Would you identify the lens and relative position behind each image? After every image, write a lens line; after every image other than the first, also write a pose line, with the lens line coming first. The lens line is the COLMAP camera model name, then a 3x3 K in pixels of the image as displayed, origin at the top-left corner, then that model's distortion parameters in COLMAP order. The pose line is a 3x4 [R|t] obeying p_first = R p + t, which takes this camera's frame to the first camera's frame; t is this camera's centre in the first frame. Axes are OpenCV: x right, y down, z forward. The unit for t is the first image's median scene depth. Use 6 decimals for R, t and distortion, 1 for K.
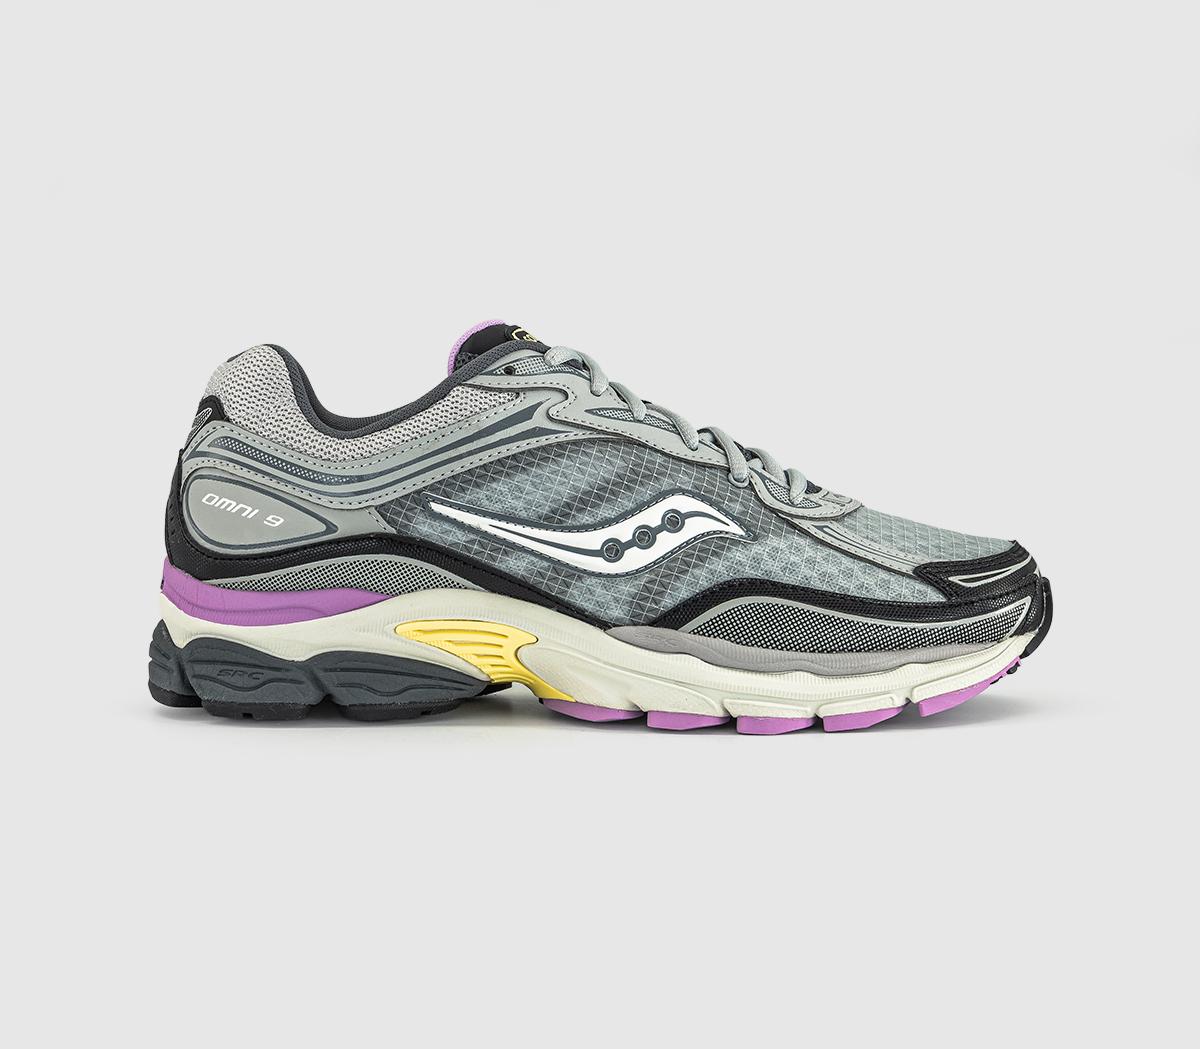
lens RADIAL K [[2165.6, 0, 598.5], [0, 2165.6, 421.7], [0, 0, 1]] dist [0.021513, -0.062357]
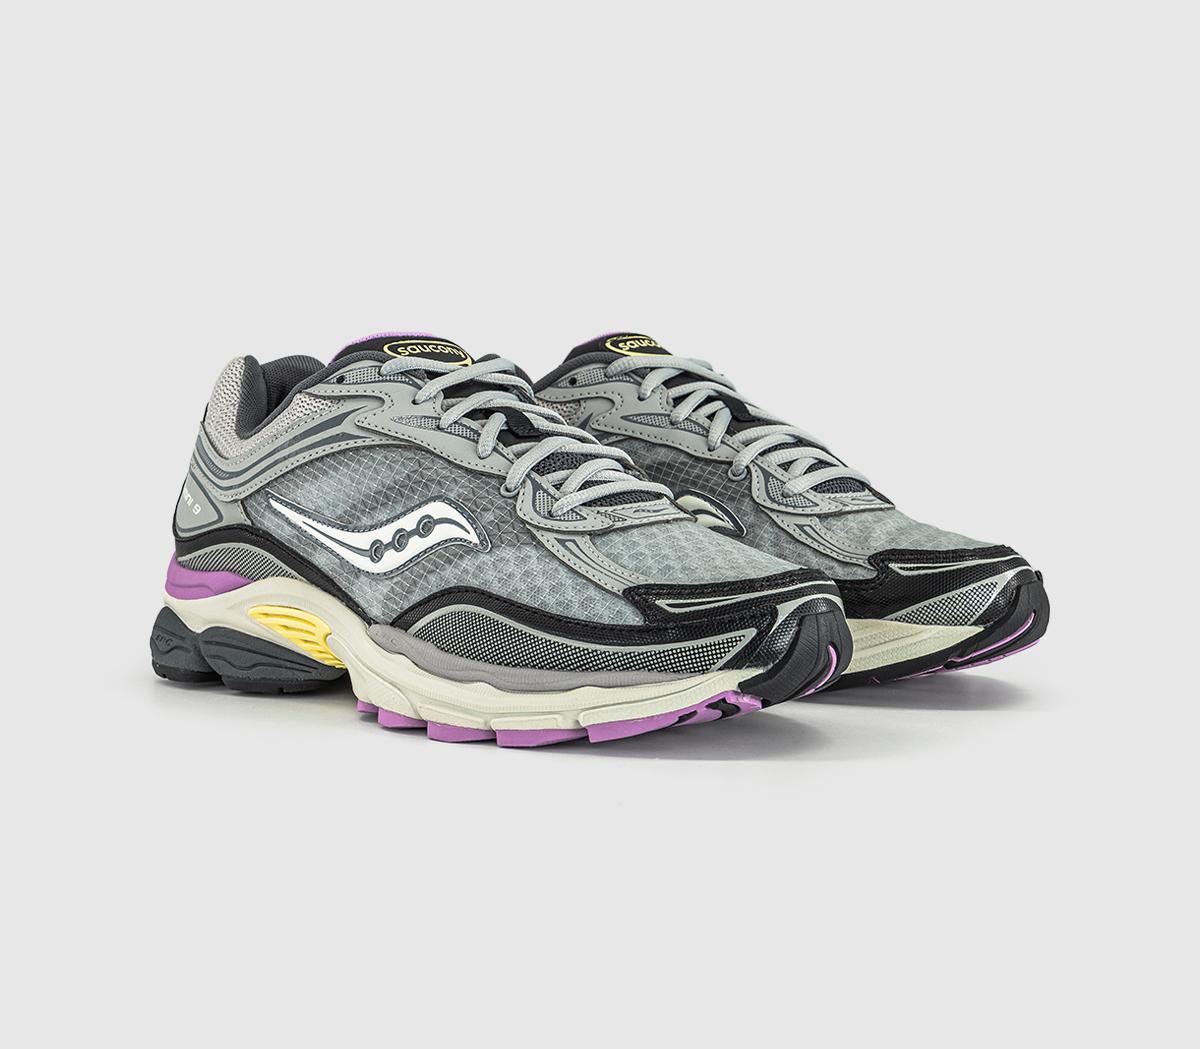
lens RADIAL K [[2165.6, 0, 598.5], [0, 2165.6, 421.7], [0, 0, 1]] dist [0.021513, -0.062357]
pose [[0.759588, 0.017939, -0.650158, 0.764618], [-0.014203, 0.999839, 0.010994, -0.016425], [0.650250, 0.000884, 0.759720, 0.268970]]
